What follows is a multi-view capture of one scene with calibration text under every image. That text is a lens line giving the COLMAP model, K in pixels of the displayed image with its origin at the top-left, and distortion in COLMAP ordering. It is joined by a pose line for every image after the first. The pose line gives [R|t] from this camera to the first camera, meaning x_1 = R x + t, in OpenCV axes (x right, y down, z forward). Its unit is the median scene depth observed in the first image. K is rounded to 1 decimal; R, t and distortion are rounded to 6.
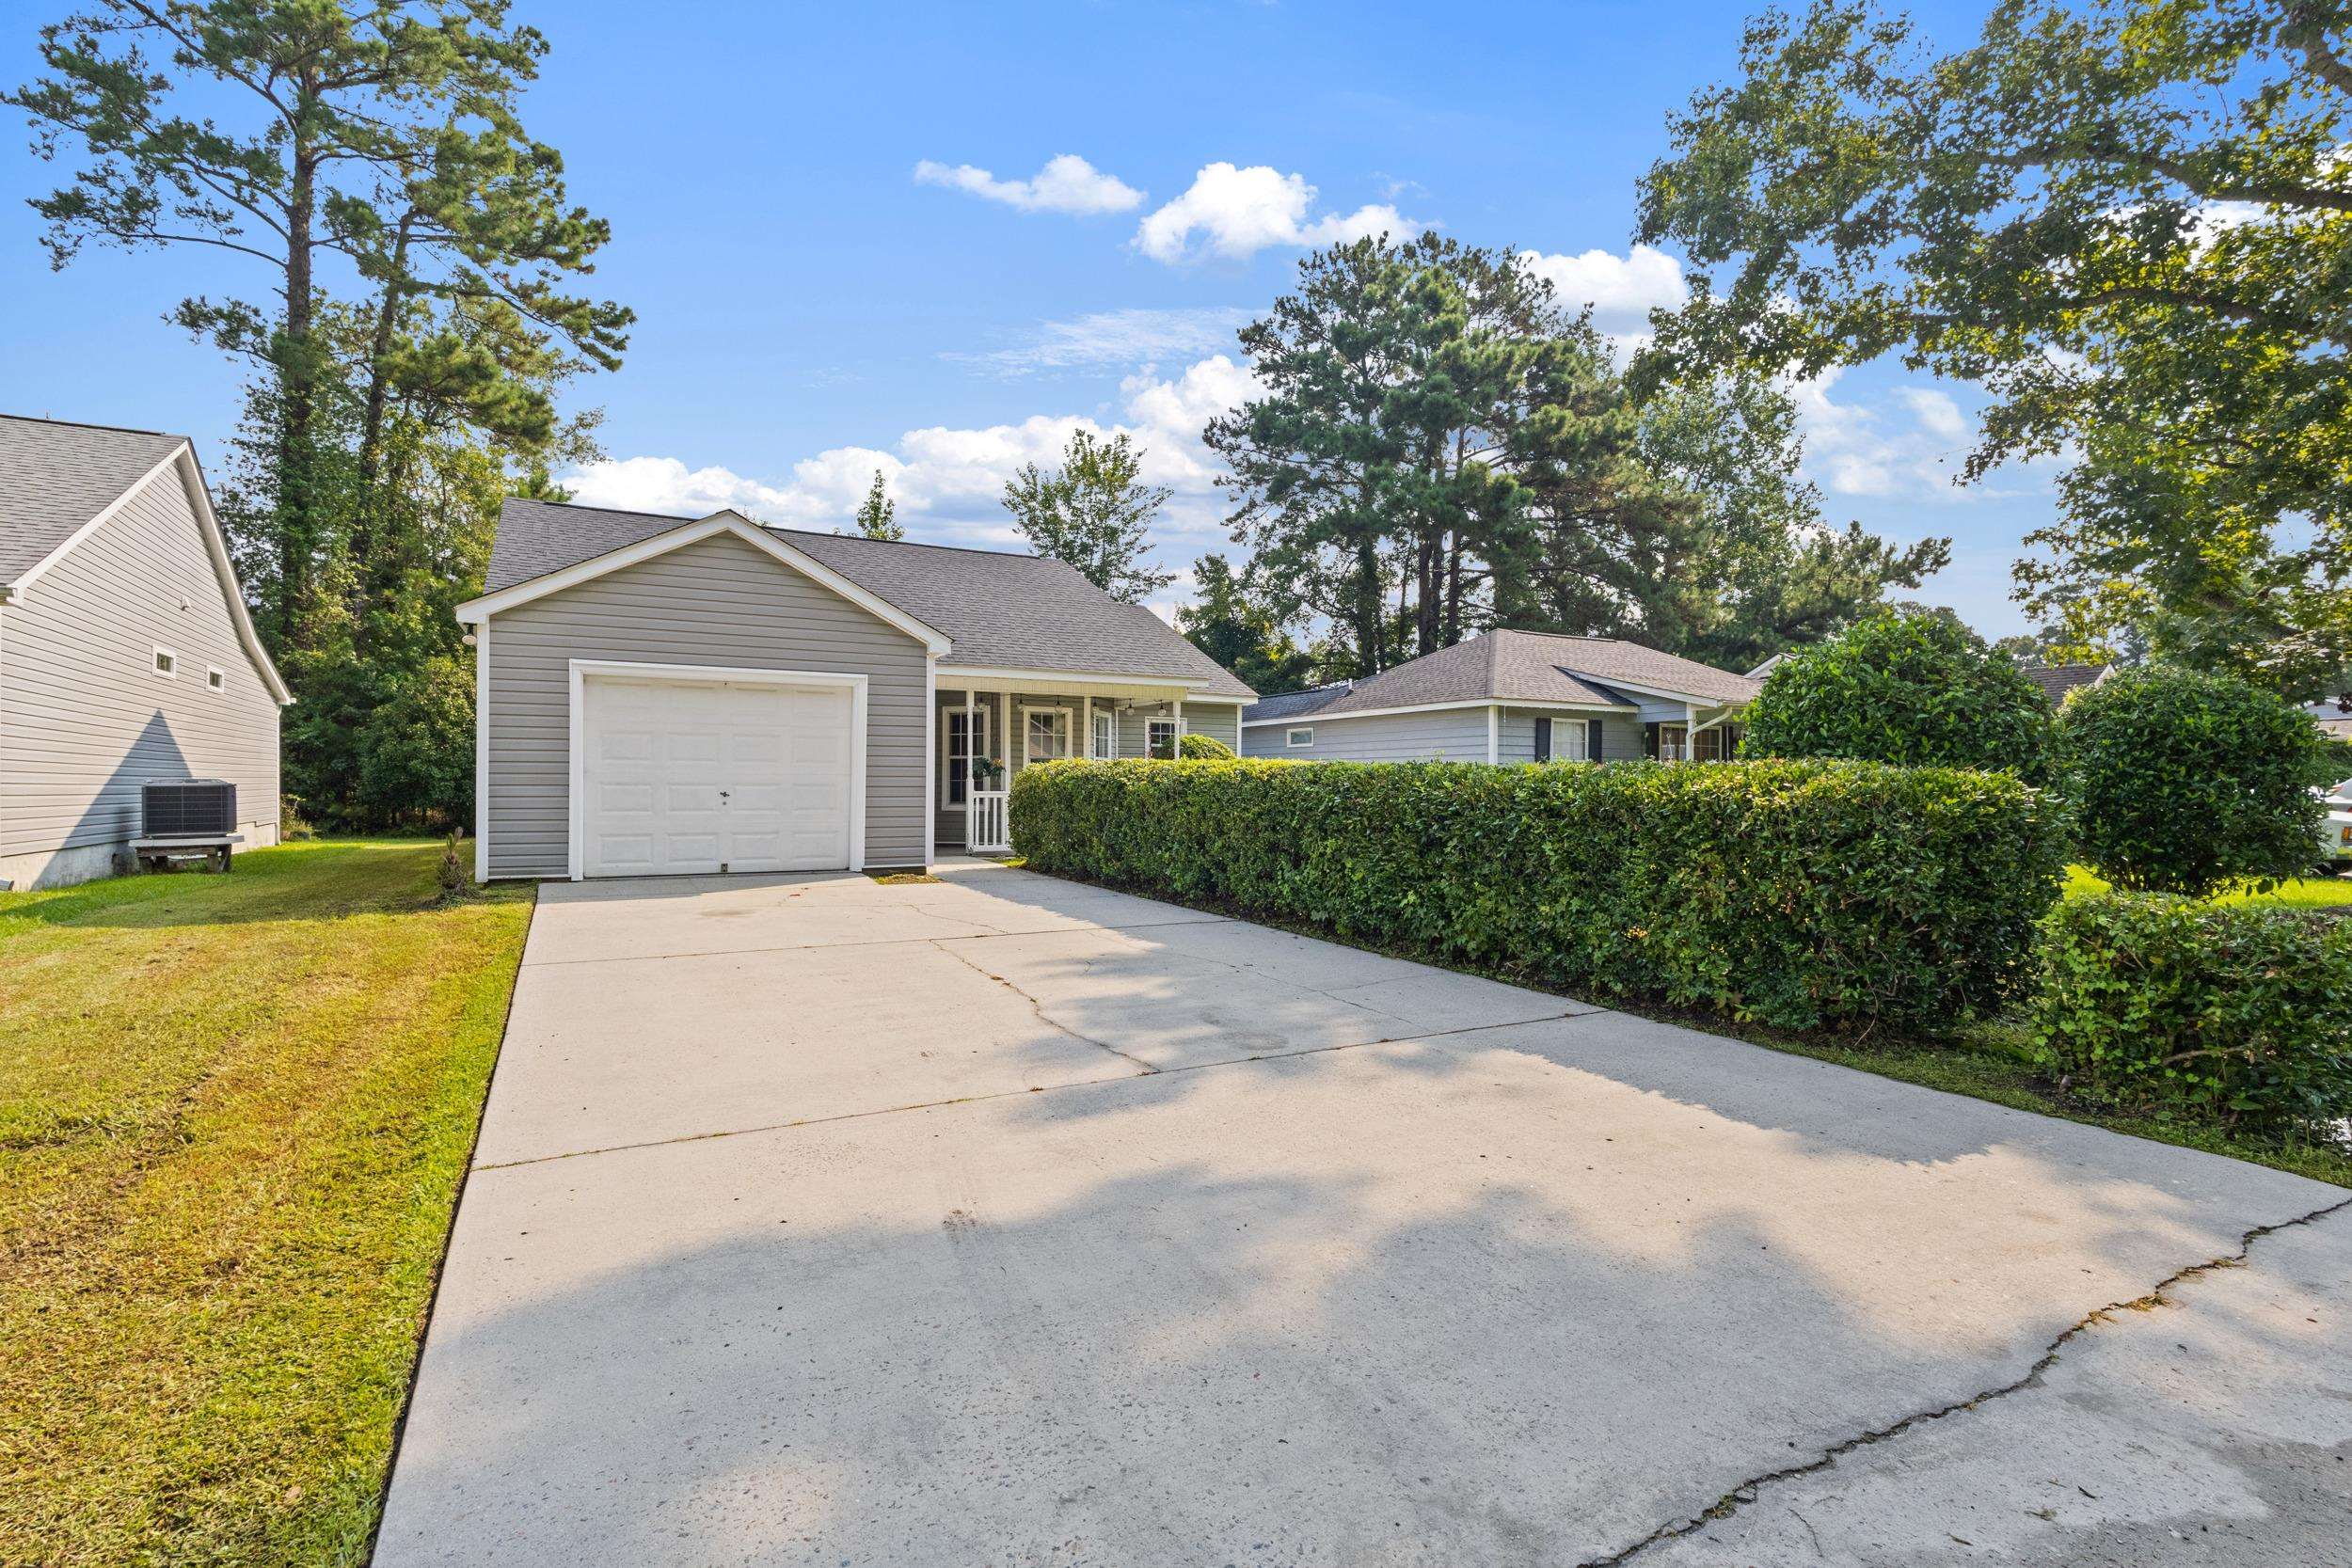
lens RADIAL K [[1087.2, 0, 1162.0], [0, 1087.2, 783.0], [0, 0, 1]] dist [0.005165, 0.000892]
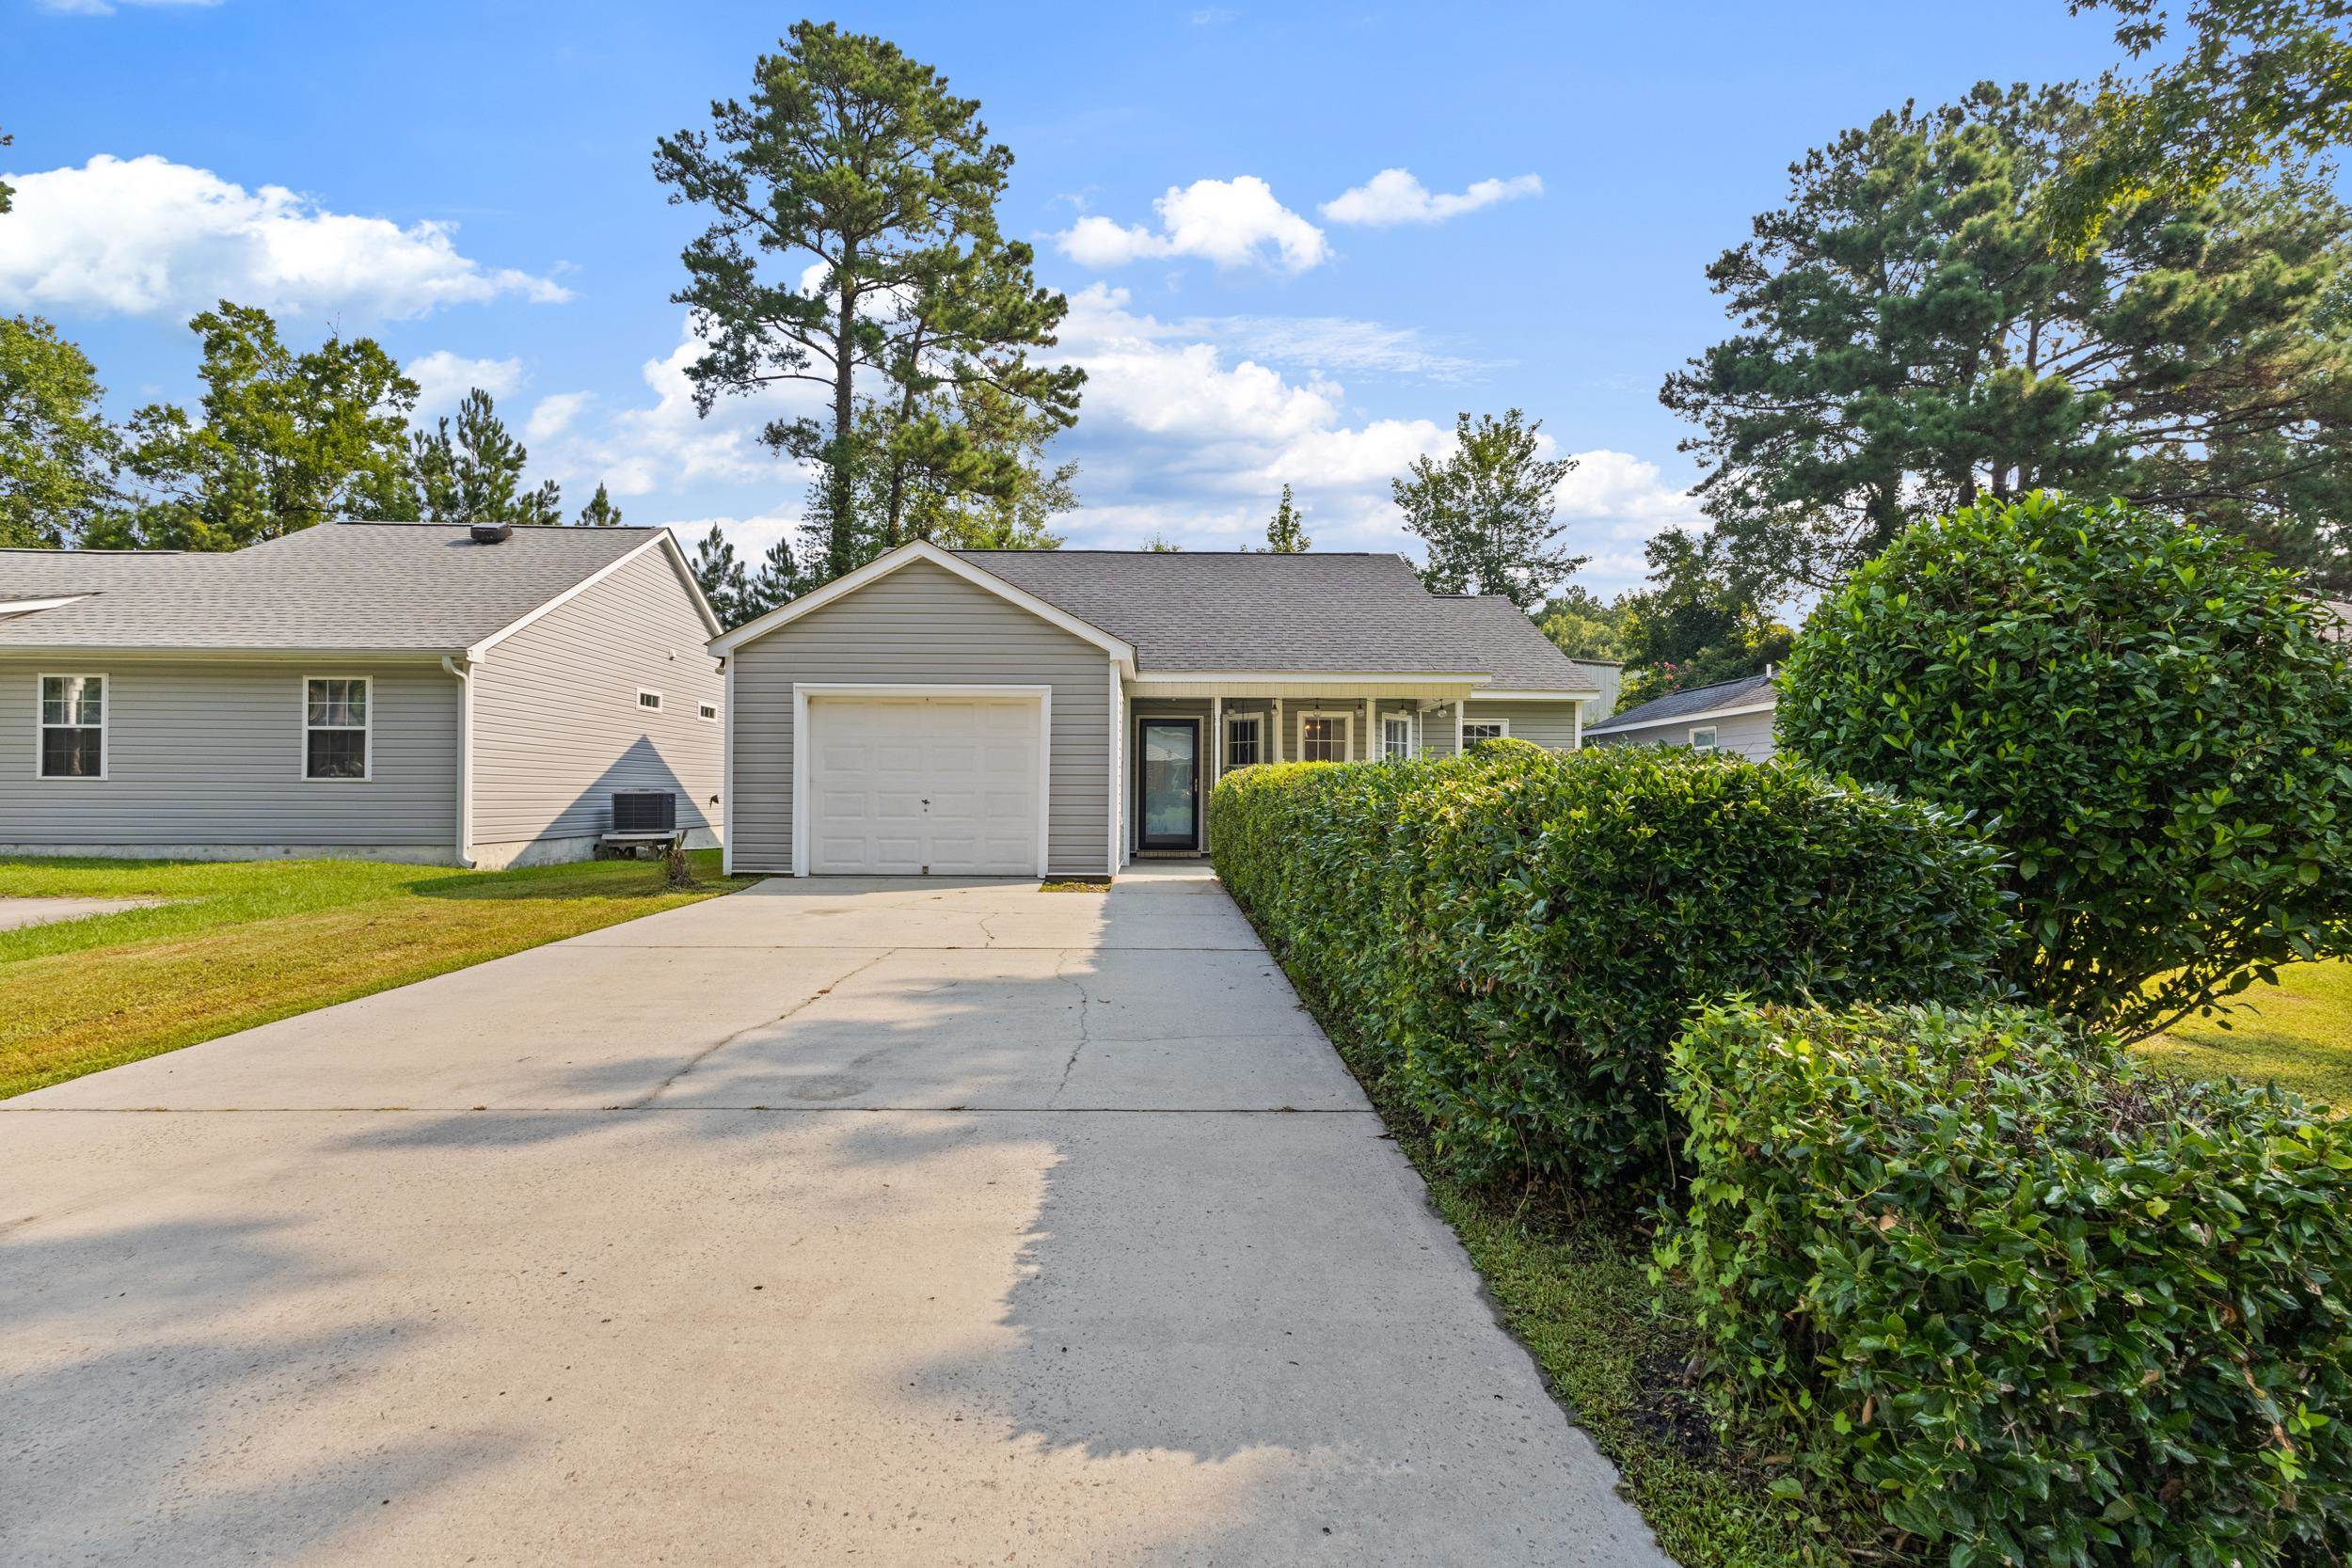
lens RADIAL K [[1087.2, 0, 1173.6], [0, 1087.2, 785.0], [0, 0, 1]] dist [0.005165, 0.000892]
pose [[0.885536, -0.001838, -0.464567, 0.126503], [-0.002453, 0.999960, -0.008632, 0.001055], [0.464564, 0.008783, 0.885496, 0.064785]]
